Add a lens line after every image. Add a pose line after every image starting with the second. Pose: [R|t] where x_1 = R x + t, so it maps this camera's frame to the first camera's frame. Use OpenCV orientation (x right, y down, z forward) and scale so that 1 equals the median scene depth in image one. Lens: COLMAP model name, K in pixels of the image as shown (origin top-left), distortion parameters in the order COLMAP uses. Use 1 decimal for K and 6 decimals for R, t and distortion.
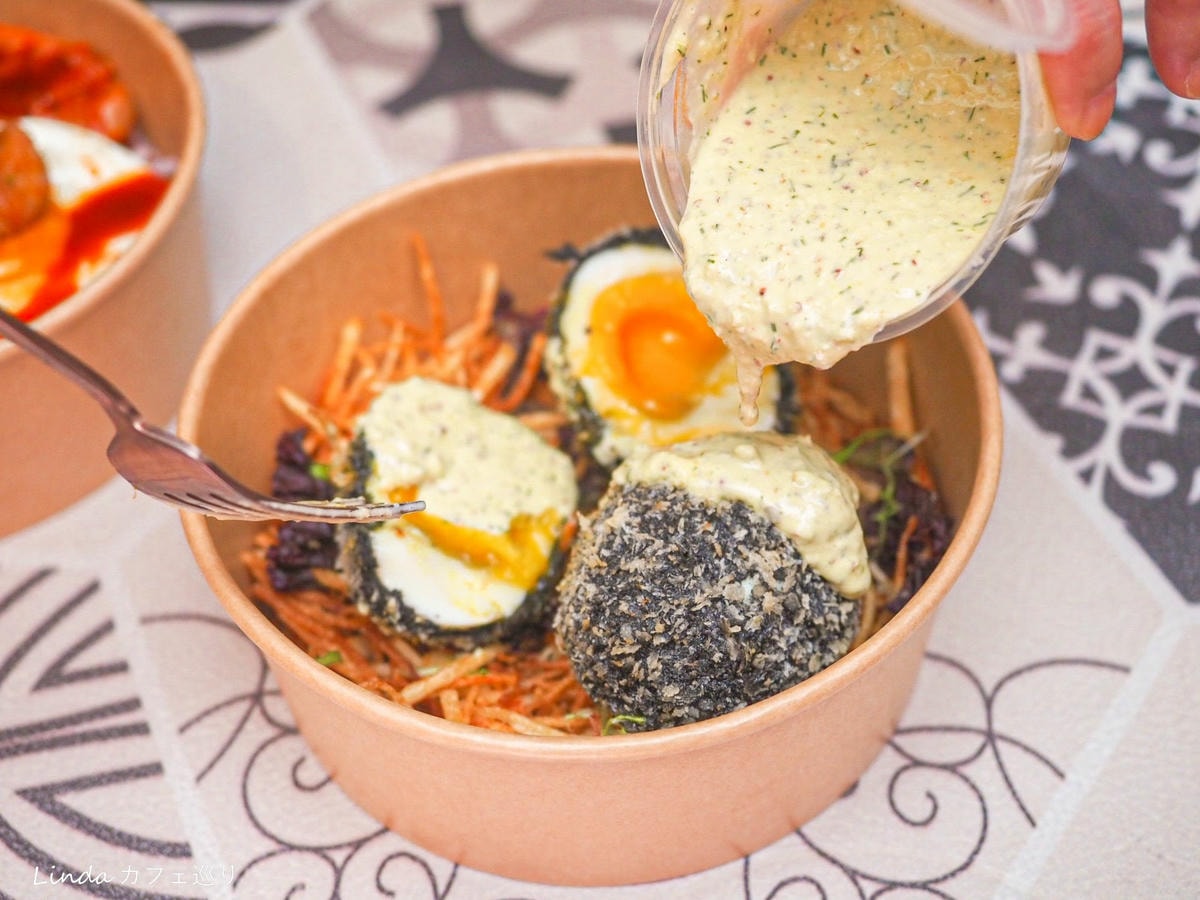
lens RADIAL K [[1820.9, 0, 600.0], [0, 1820.9, 450.0], [0, 0, 1]] dist [0.017693, 0.016699]
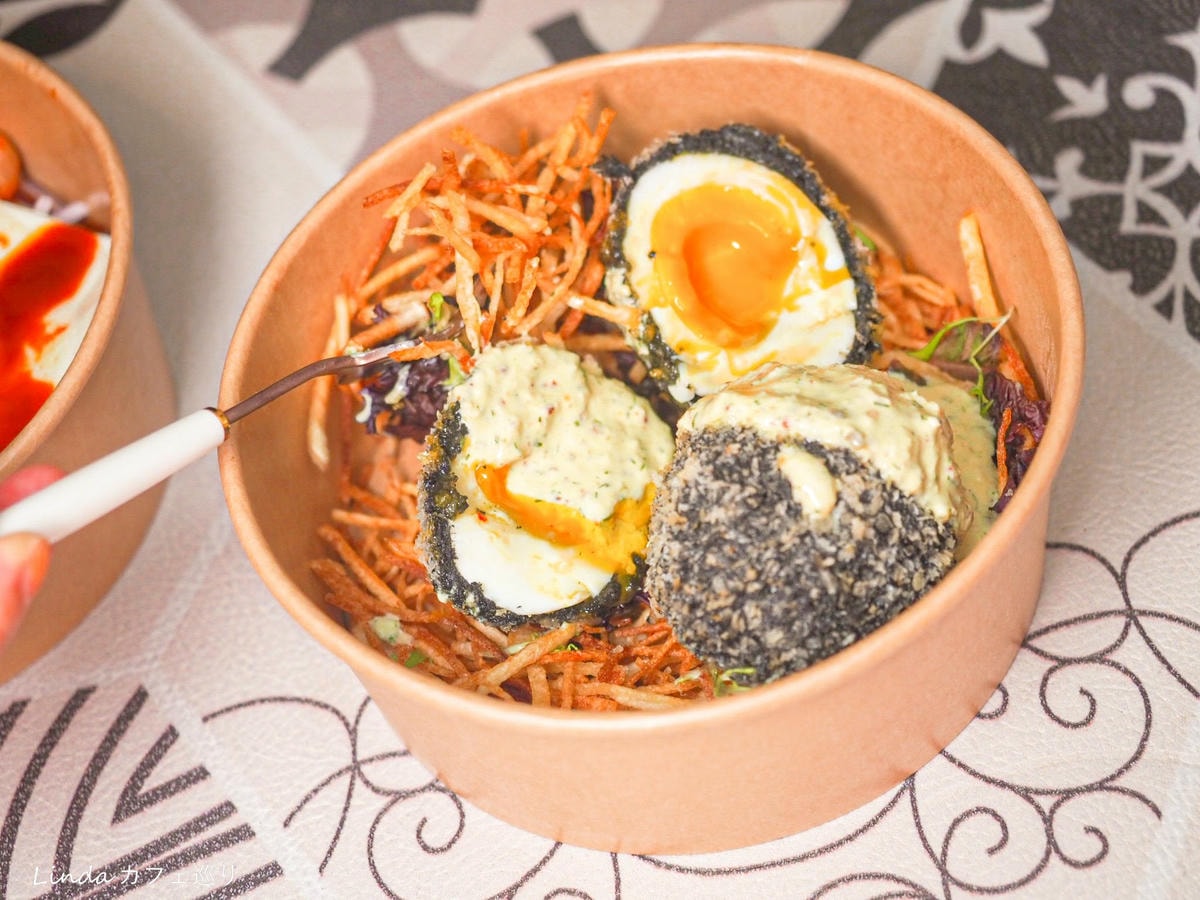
lens RADIAL K [[2407.6, 0, 630.0], [0, 2407.6, 453.4], [0, 0, 1]] dist [0.037600, 0.207807]
pose [[0.982651, -0.180989, -0.040508, 0.032289], [0.182811, 0.982024, 0.046993, -0.036903], [0.031274, -0.053583, 0.998074, -0.272046]]
